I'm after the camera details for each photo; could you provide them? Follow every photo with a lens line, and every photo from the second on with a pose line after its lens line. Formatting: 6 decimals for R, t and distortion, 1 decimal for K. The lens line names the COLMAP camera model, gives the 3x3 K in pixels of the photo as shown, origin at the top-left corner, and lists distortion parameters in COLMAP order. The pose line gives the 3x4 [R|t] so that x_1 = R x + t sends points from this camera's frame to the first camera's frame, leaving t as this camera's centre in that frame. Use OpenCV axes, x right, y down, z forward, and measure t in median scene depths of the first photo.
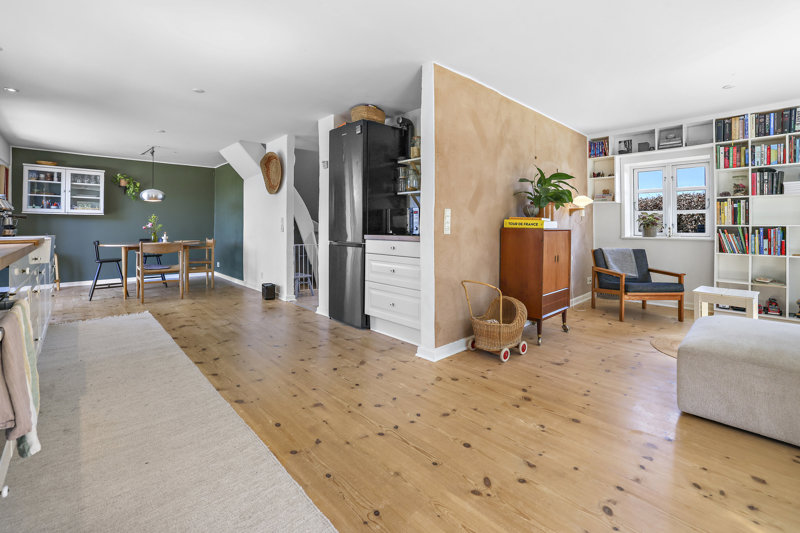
lens RADIAL K [[354.2, 0, 398.1], [0, 354.2, 225.4], [0, 0, 1]] dist [-0.018551, 0.000501]
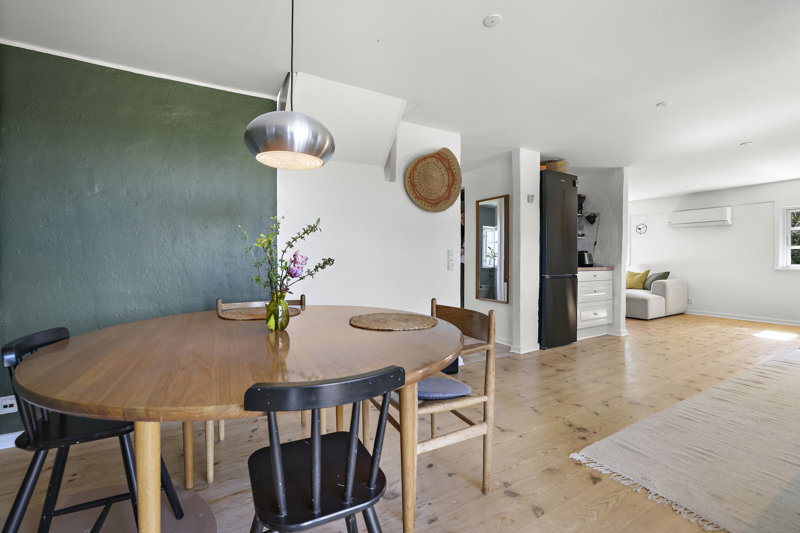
lens RADIAL K [[343.7, 0, 400.0], [0, 343.7, 266.5], [0, 0, 1]] dist [-0.000417, 0.000125]
pose [[0.219234, -0.024716, 0.975359, -1.434670], [0.000522, 0.999682, 0.025215, -0.005028], [-0.975672, -0.005019, 0.219177, 1.358824]]
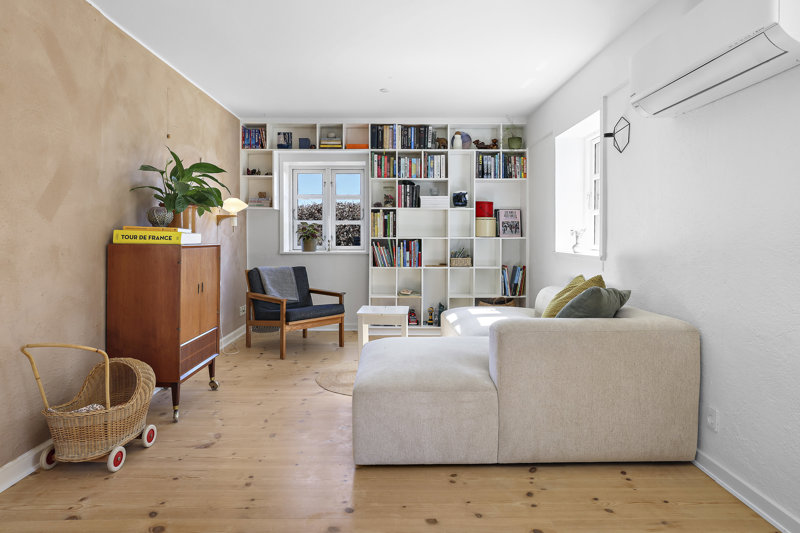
lens RADIAL K [[465.5, 0, 400.4], [0, 465.5, 238.5], [0, 0, 1]] dist [-0.005119, 0.009435]
pose [[0.670419, -0.005863, 0.741960, 0.035506], [0.002424, 0.999981, 0.005712, -0.004738], [-0.741979, -0.002031, 0.670420, 0.095964]]
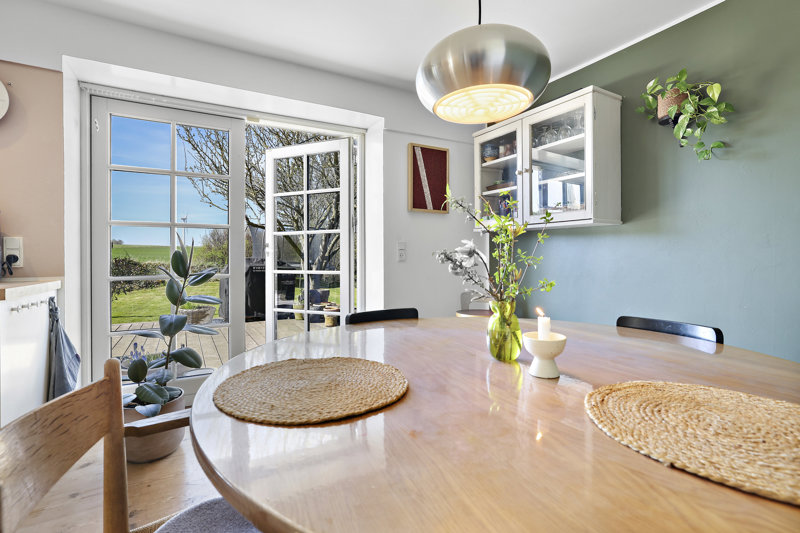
lens RADIAL K [[382.6, 0, 398.7], [0, 382.6, 254.7], [0, 0, 1]] dist [0.000419, 0.000124]
pose [[-0.230883, -0.000089, -0.972982, -0.787589], [0.004308, 0.999990, -0.001113, -0.001615], [0.972972, -0.004448, -0.230880, 1.571550]]
